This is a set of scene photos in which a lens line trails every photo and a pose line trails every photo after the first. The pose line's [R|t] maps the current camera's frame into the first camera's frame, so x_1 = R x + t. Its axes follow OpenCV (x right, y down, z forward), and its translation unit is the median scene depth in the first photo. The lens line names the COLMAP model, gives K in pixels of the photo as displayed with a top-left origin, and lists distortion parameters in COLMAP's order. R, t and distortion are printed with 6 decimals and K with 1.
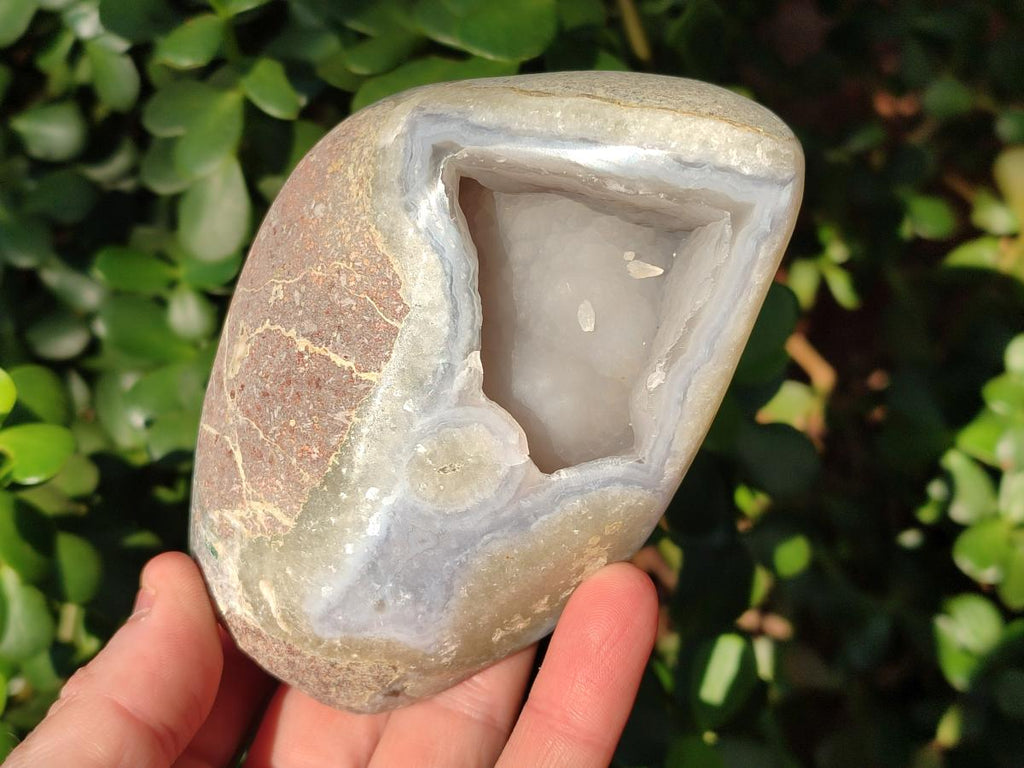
lens RADIAL K [[1517.9, 0, 515.1], [0, 1517.9, 382.3], [0, 0, 1]] dist [0.058571, 0.000000]
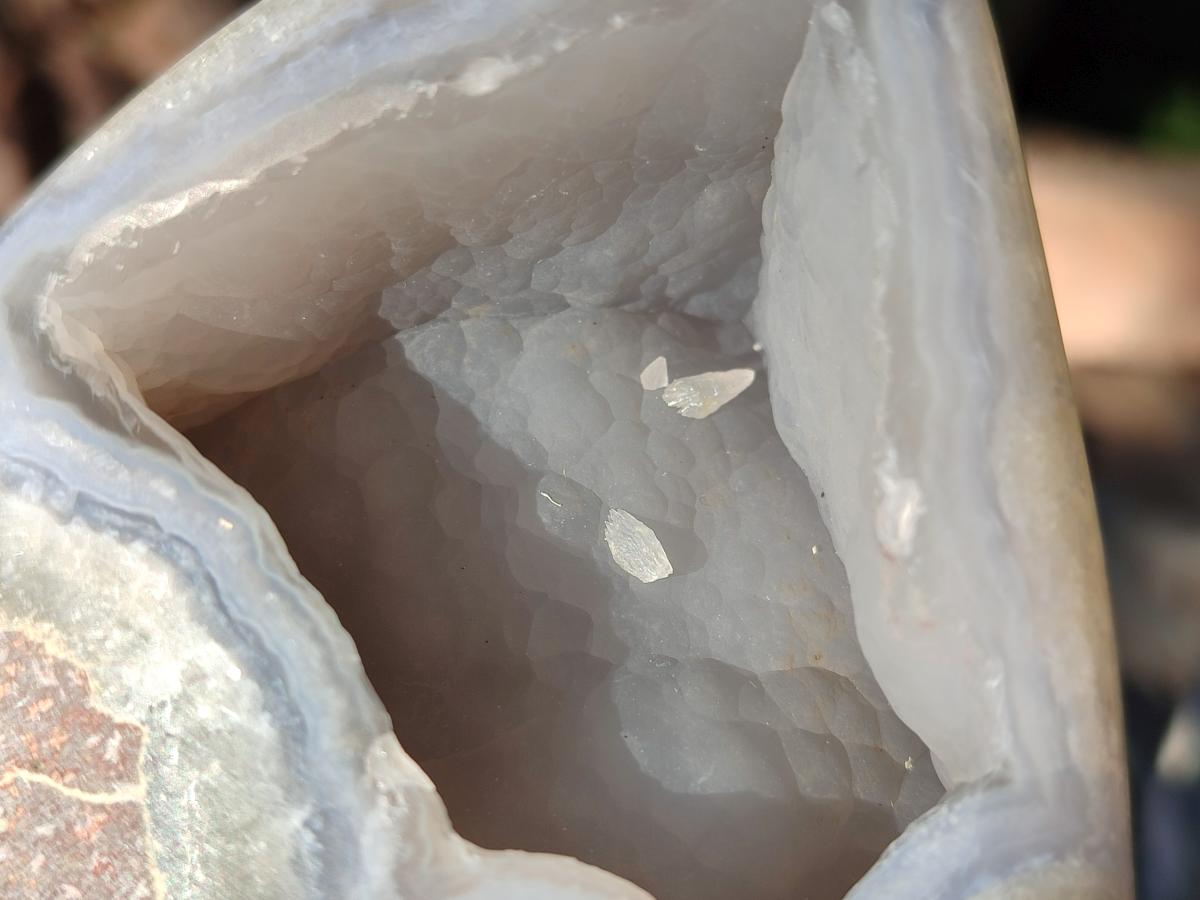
lens RADIAL K [[1778.8, 0, 597.9], [0, 1778.8, 446.8], [0, 0, 1]] dist [0.058571, 0.000000]
pose [[0.864687, -0.484474, 0.132671, -0.006189], [0.498289, 0.793948, -0.348359, 0.085608], [0.063437, 0.367330, 0.927925, 0.628579]]
